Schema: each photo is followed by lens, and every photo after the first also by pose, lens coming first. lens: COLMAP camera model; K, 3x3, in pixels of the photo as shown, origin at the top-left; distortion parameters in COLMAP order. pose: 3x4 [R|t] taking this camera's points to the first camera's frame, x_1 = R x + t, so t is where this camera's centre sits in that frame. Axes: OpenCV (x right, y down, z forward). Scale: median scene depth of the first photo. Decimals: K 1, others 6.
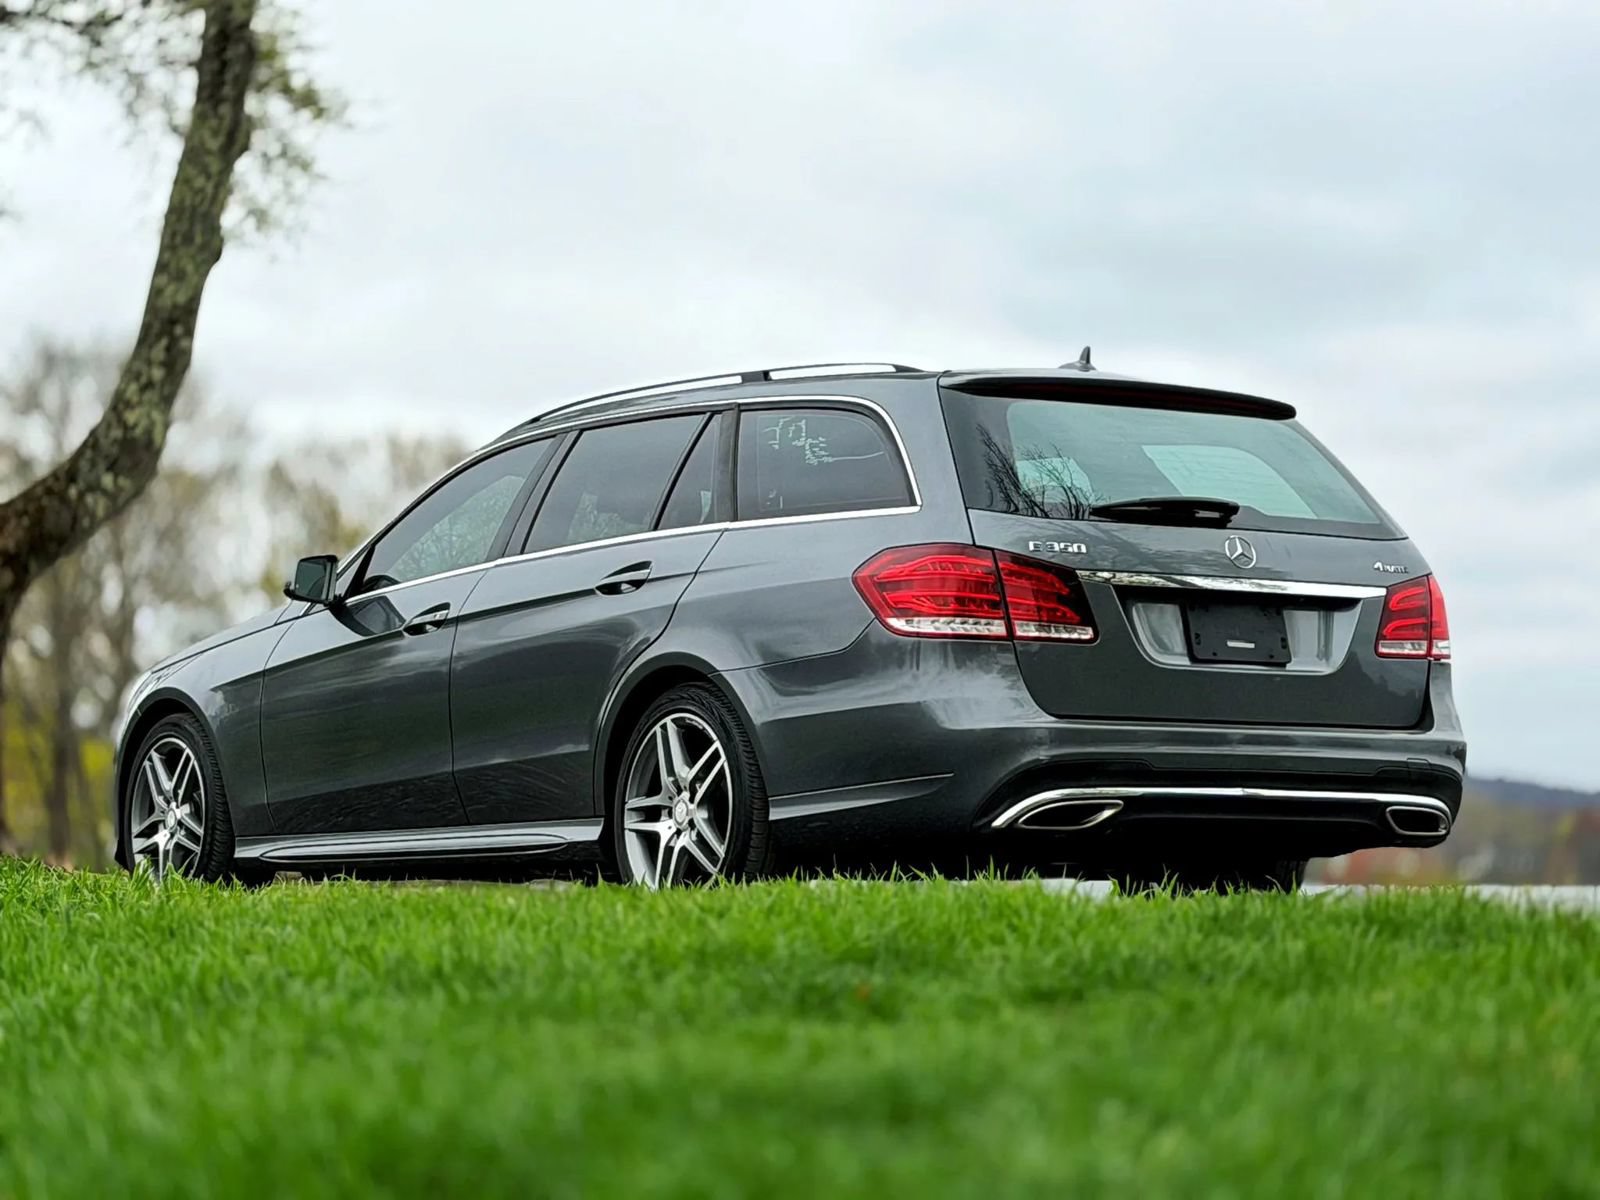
lens RADIAL K [[4229.3, 0, 814.2], [0, 4229.3, 599.1], [0, 0, 1]] dist [0.135971, 0.000000]
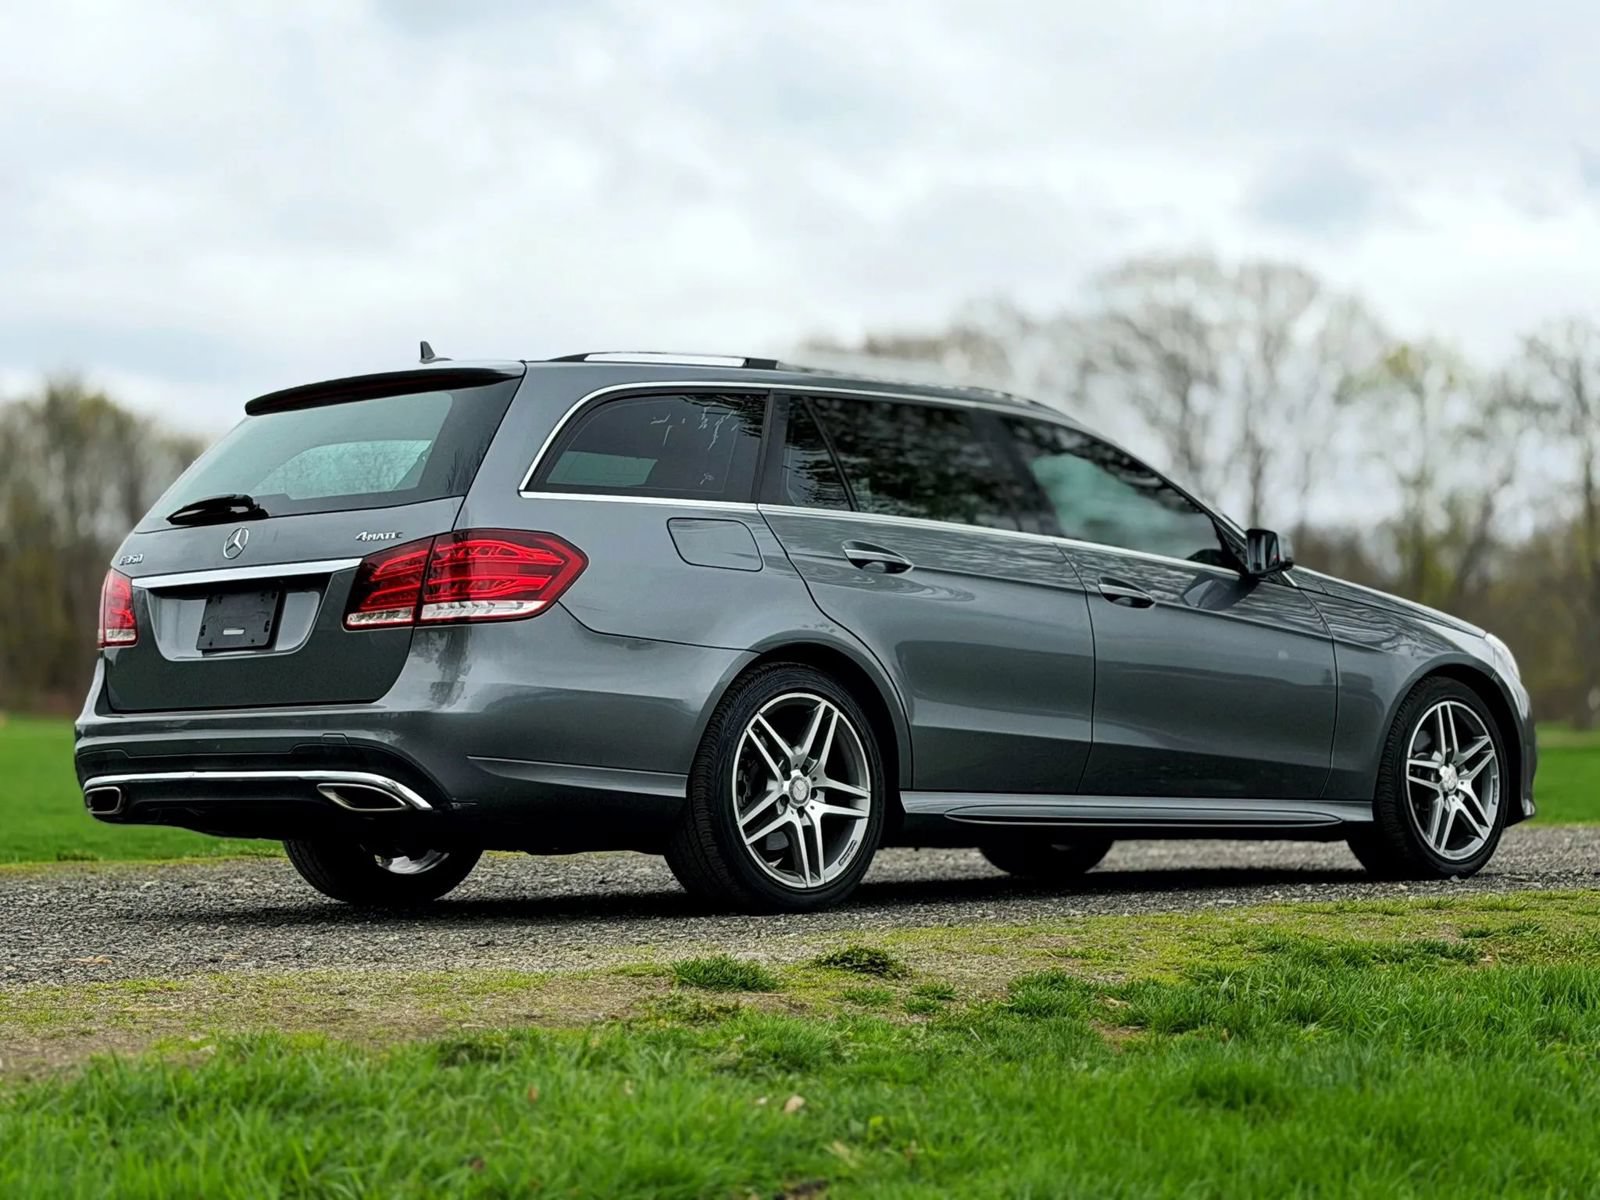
lens RADIAL K [[3594.8, 0, 814.7], [0, 3594.8, 607.6], [0, 0, 1]] dist [0.141432, 0.000000]
pose [[0.179135, -0.064342, -0.981718, 0.963707], [0.071505, 0.996072, -0.052236, 0.059251], [0.981223, -0.060841, 0.183032, 0.951247]]
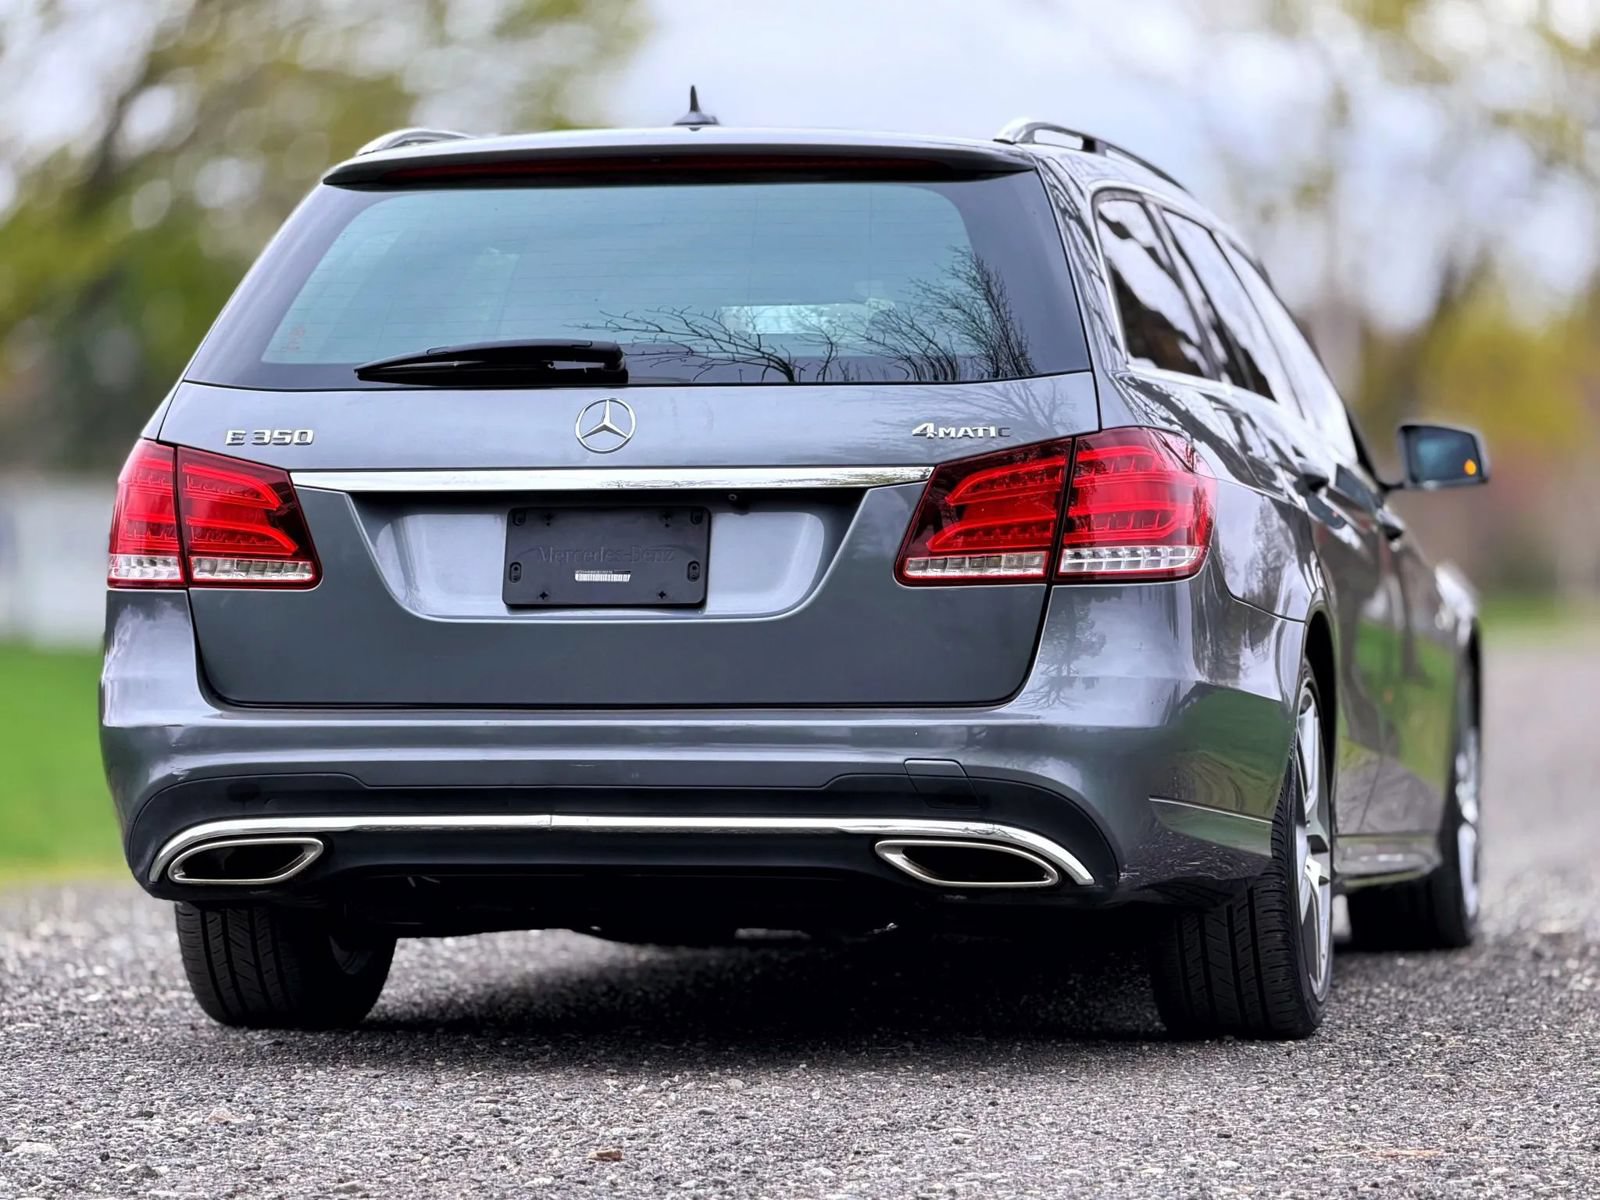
lens RADIAL K [[6331.7, 0, 811.2], [0, 6331.7, 605.0], [0, 0, 1]] dist [0.237548, 0.000000]
pose [[0.698550, -0.020862, -0.715257, 0.751605], [0.051553, 0.998445, 0.021227, -0.002956], [0.713702, -0.051702, 0.698539, 0.374199]]
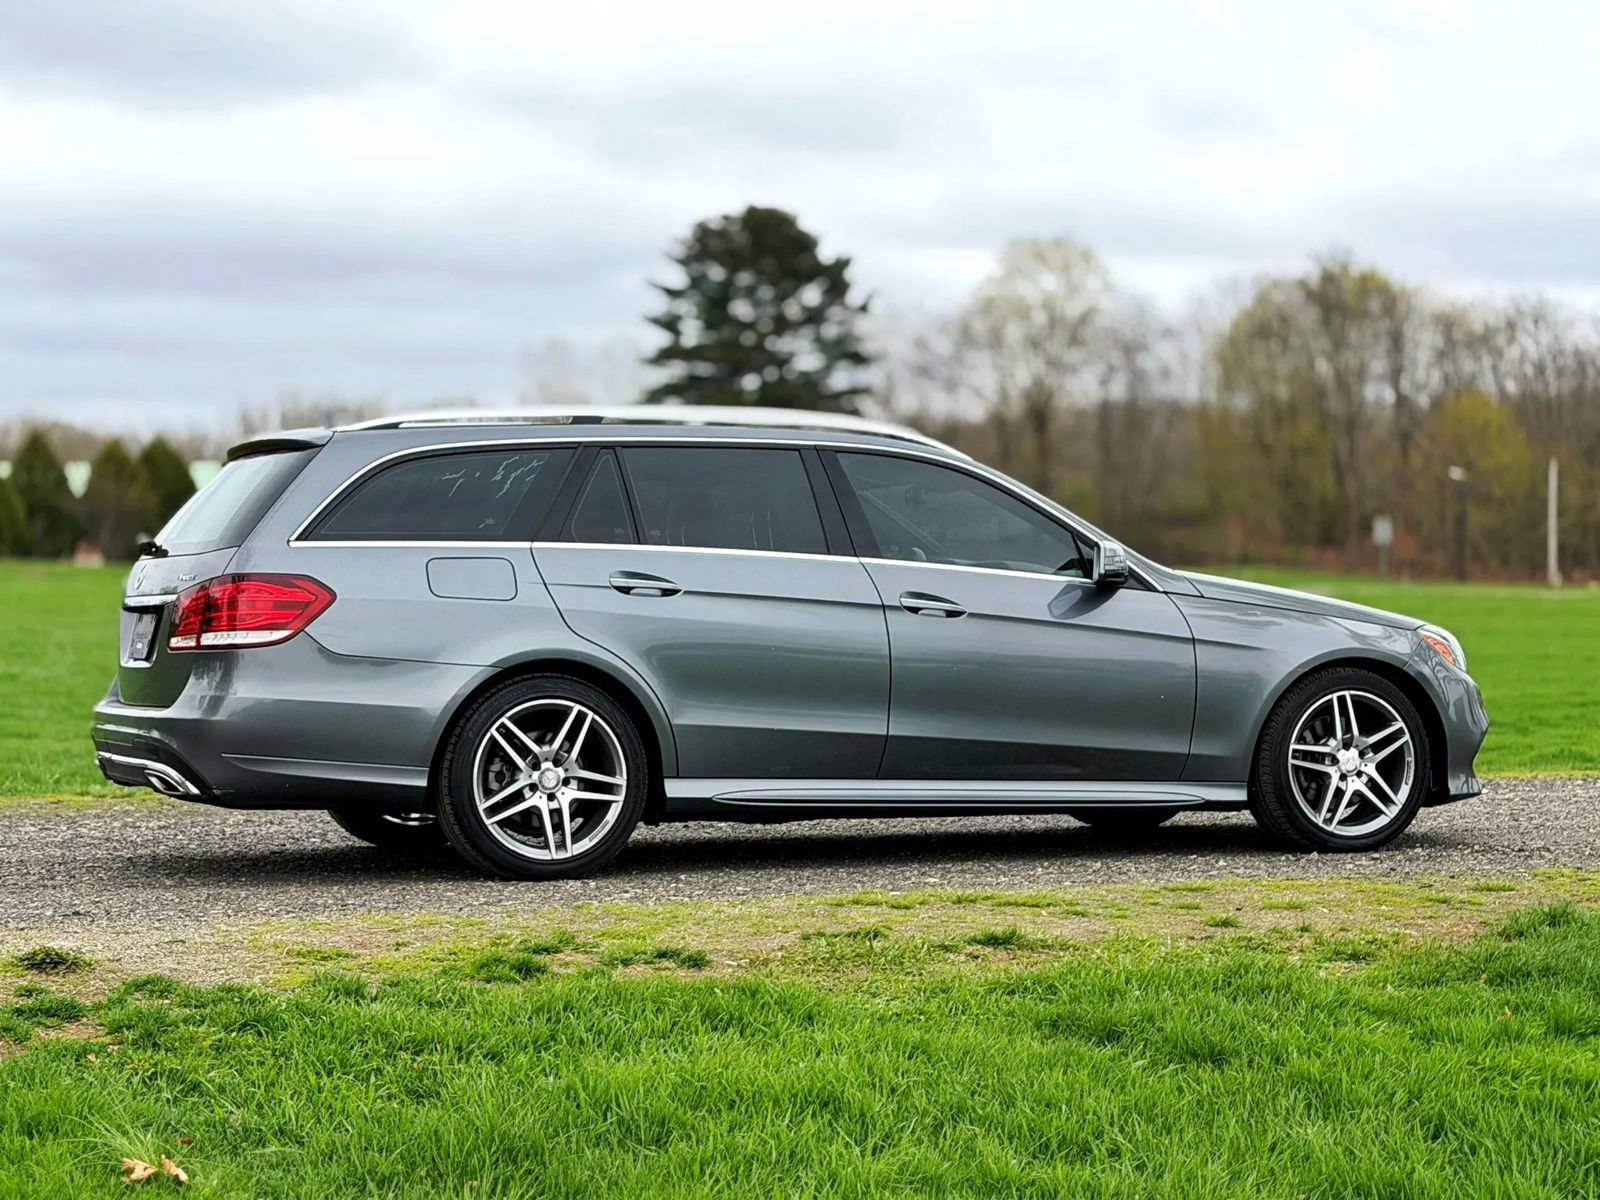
lens RADIAL K [[3272.7, 0, 792.8], [0, 3272.7, 613.0], [0, 0, 1]] dist [0.151643, 0.000000]
pose [[-0.226168, -0.016678, -0.973945, 1.031539], [0.053609, 0.998125, -0.029541, 0.041040], [0.972612, -0.058893, -0.224850, 1.392299]]
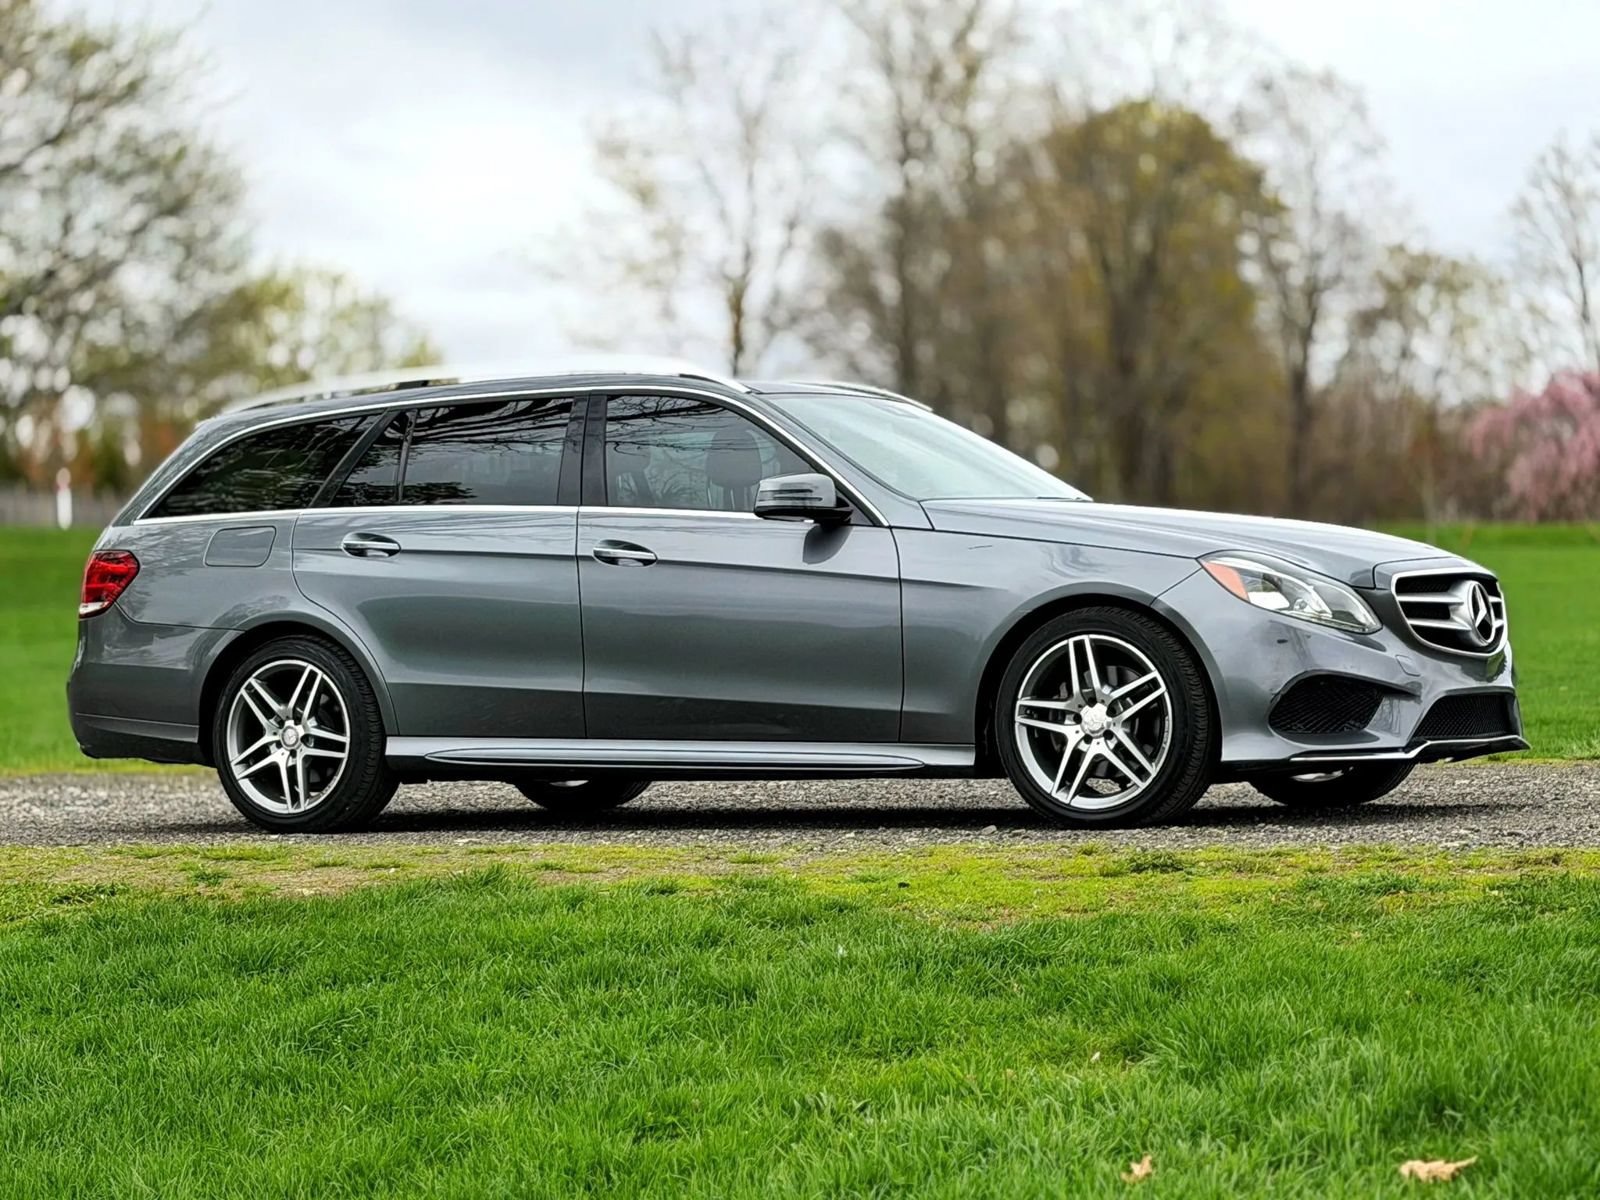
lens RADIAL K [[3839.5, 0, 784.7], [0, 3839.5, 591.7], [0, 0, 1]] dist [0.137932, 0.000000]
pose [[-0.910478, 0.002221, -0.413552, 0.458420], [0.037471, 0.996315, -0.077146, 0.109784], [0.411857, -0.085736, -0.907206, 2.236418]]
